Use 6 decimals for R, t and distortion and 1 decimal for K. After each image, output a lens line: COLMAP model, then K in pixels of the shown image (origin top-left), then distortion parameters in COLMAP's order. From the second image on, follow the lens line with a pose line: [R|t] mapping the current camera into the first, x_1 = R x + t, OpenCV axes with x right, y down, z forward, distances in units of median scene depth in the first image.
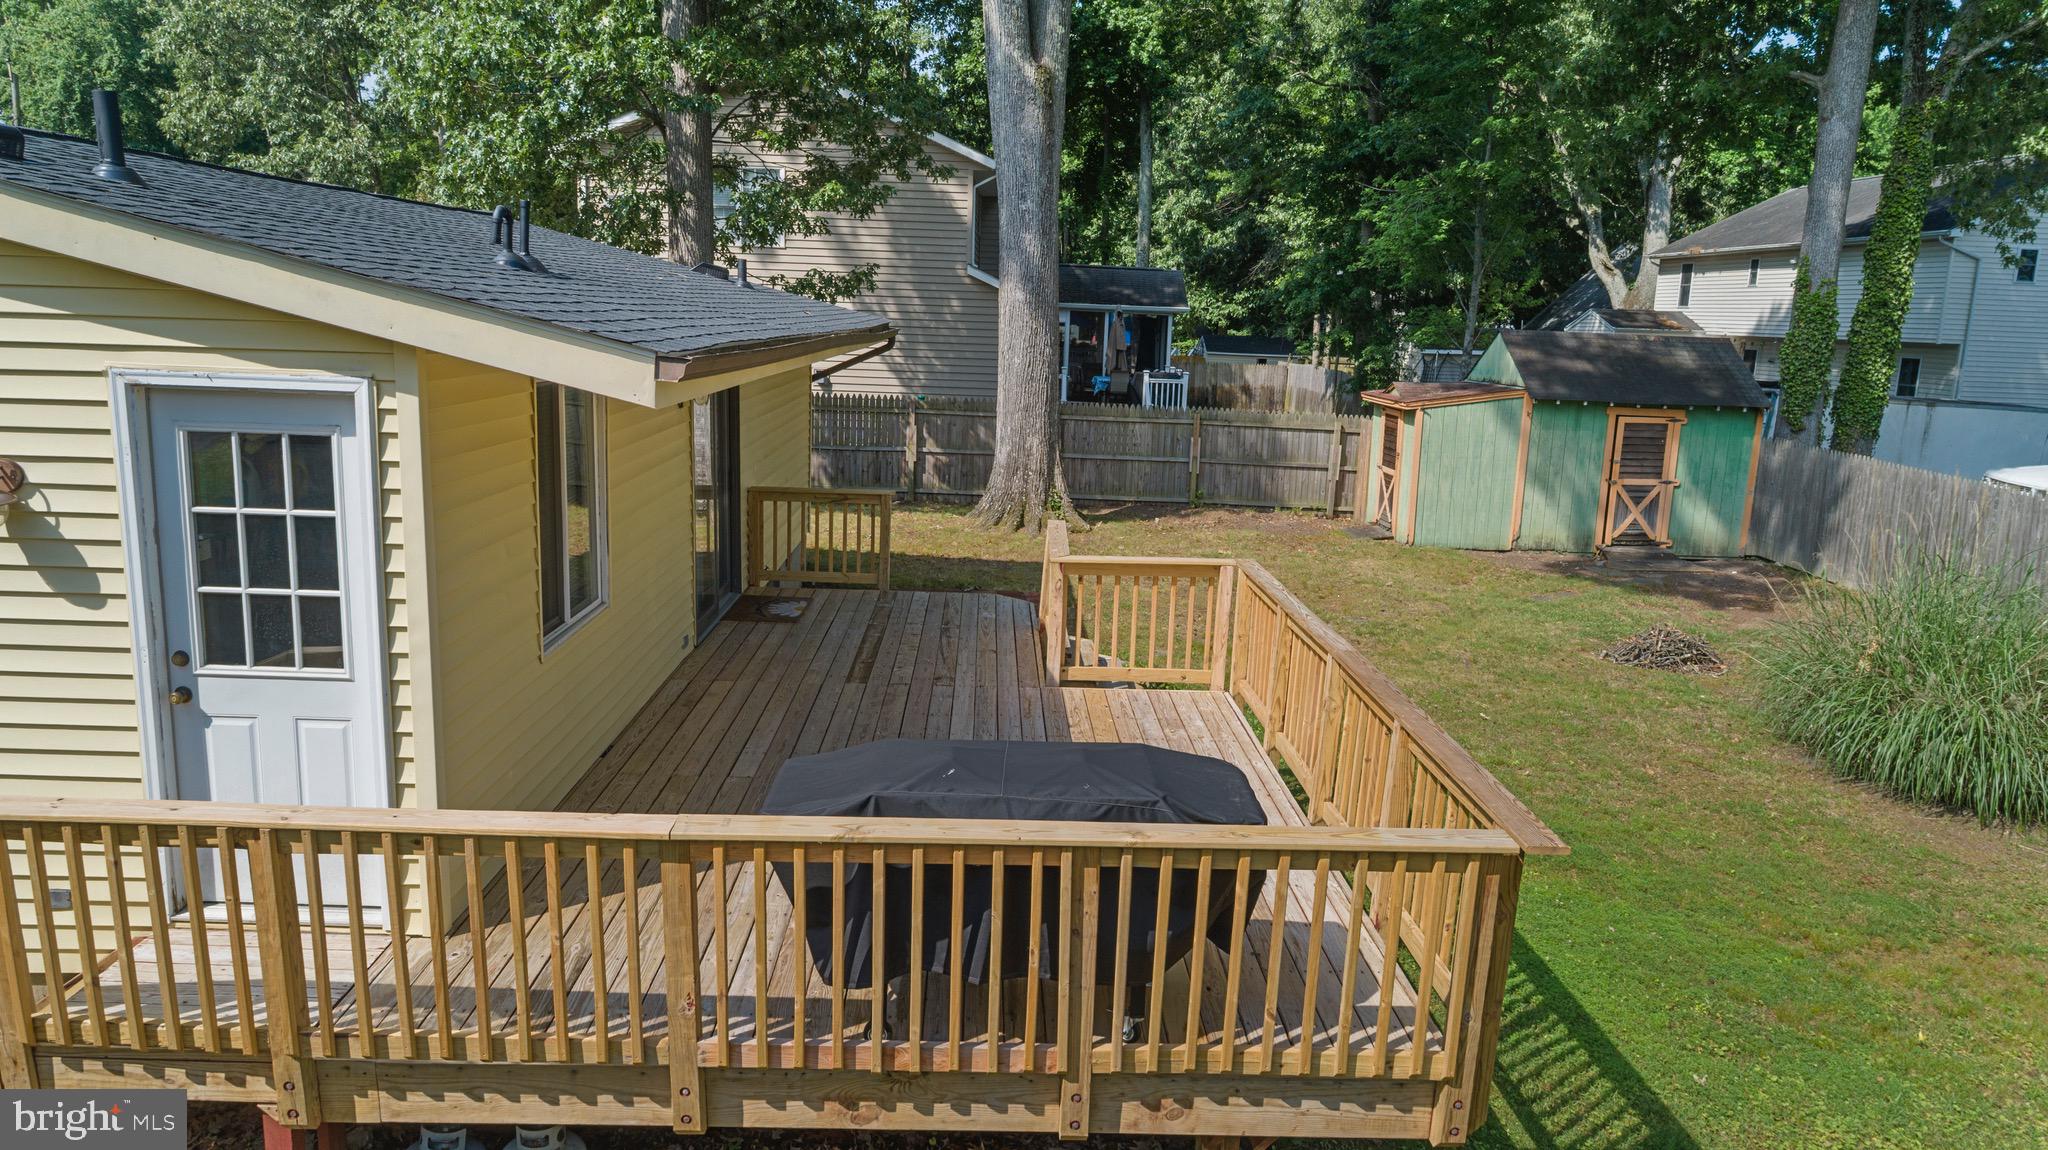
lens RADIAL K [[1372.5, 0, 1024.0], [0, 1372.5, 575.0], [0, 0, 1]] dist [-0.010396, -0.003136]
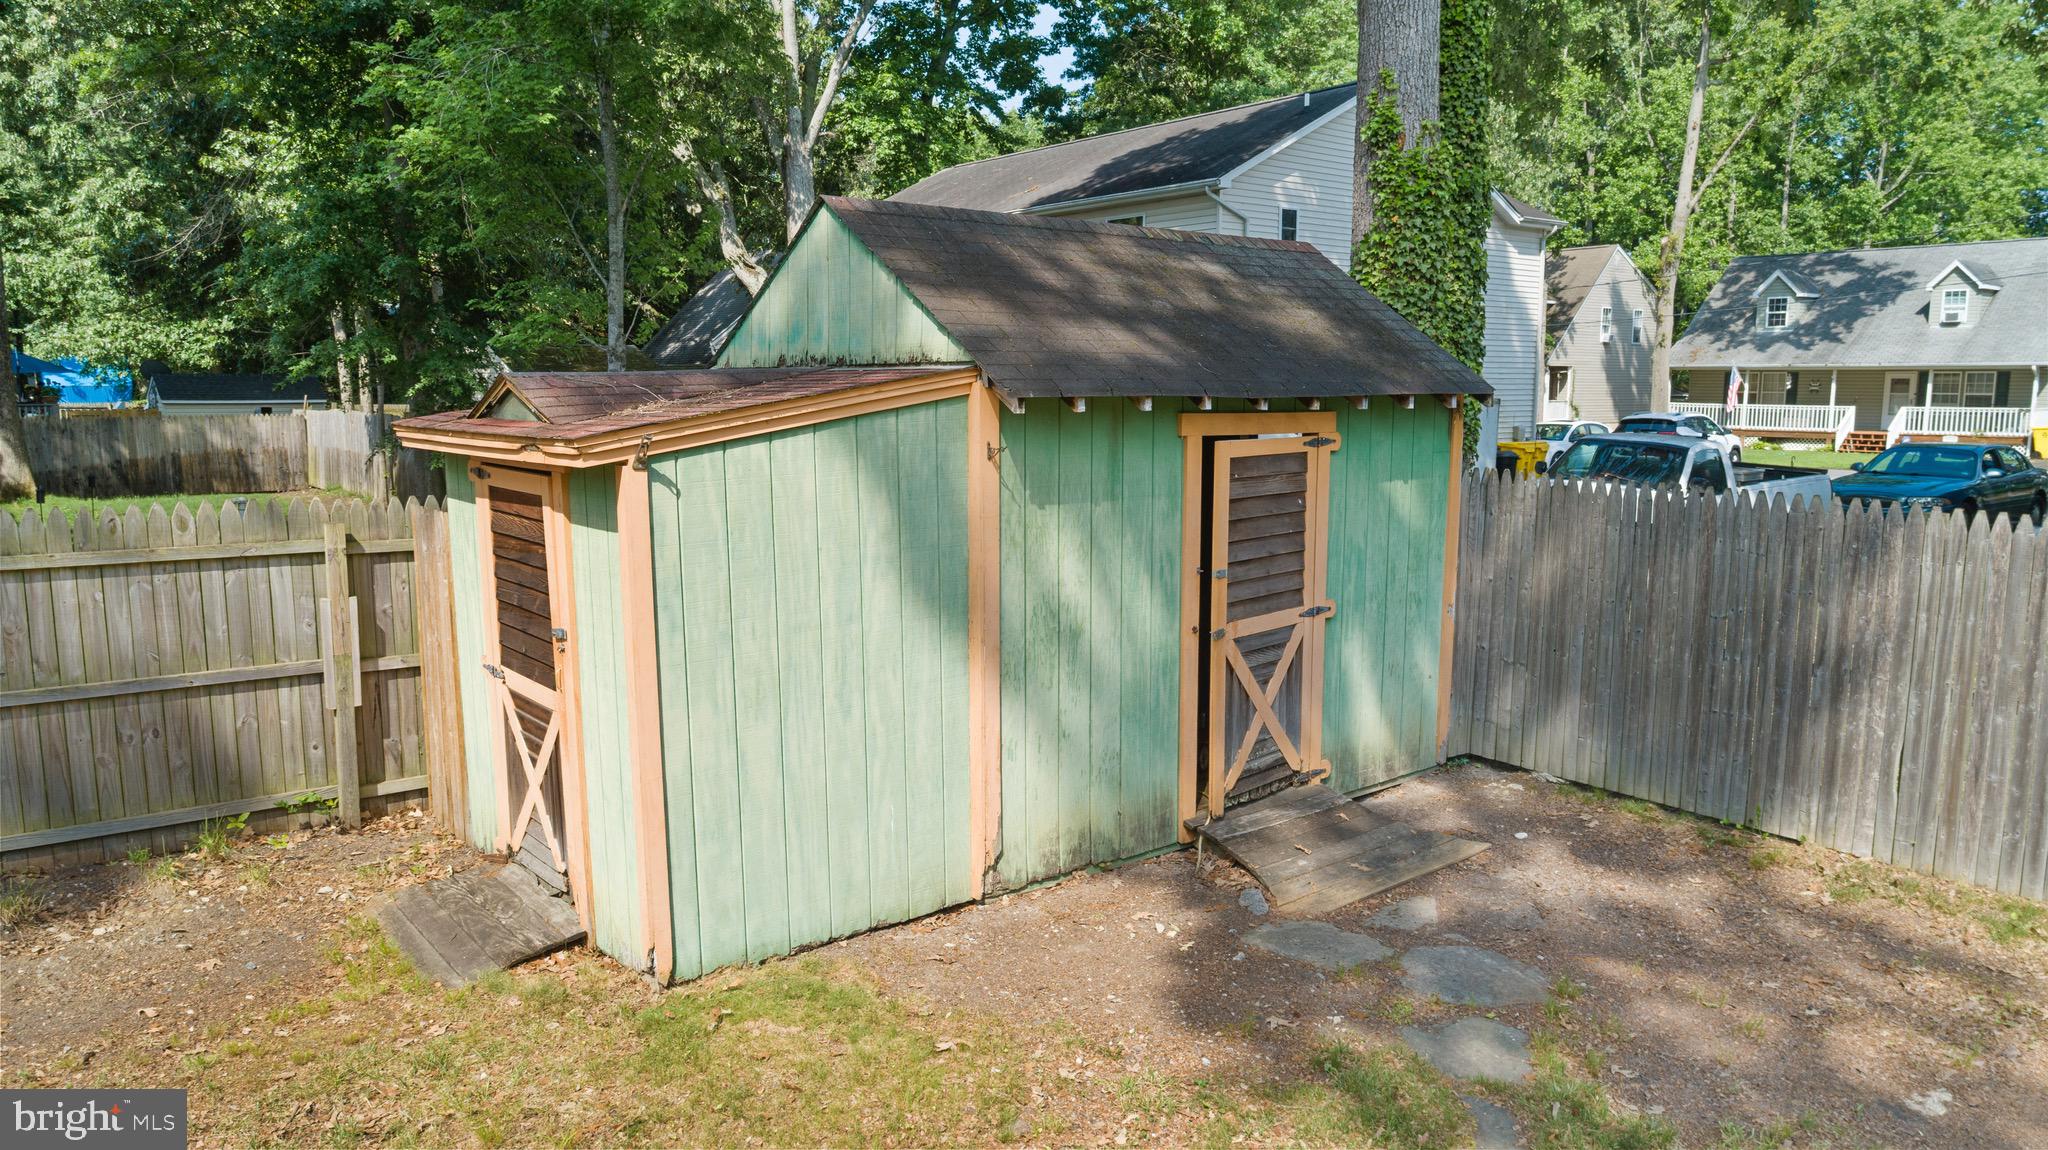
lens RADIAL K [[1372.5, 0, 1024.0], [0, 1372.5, 575.0], [0, 0, 1]] dist [-0.010396, -0.003136]
pose [[0.800506, -0.120496, 0.587087, 0.182585], [0.143047, 0.989683, 0.008078, -0.086003], [-0.582004, 0.077515, 0.809483, 0.703546]]
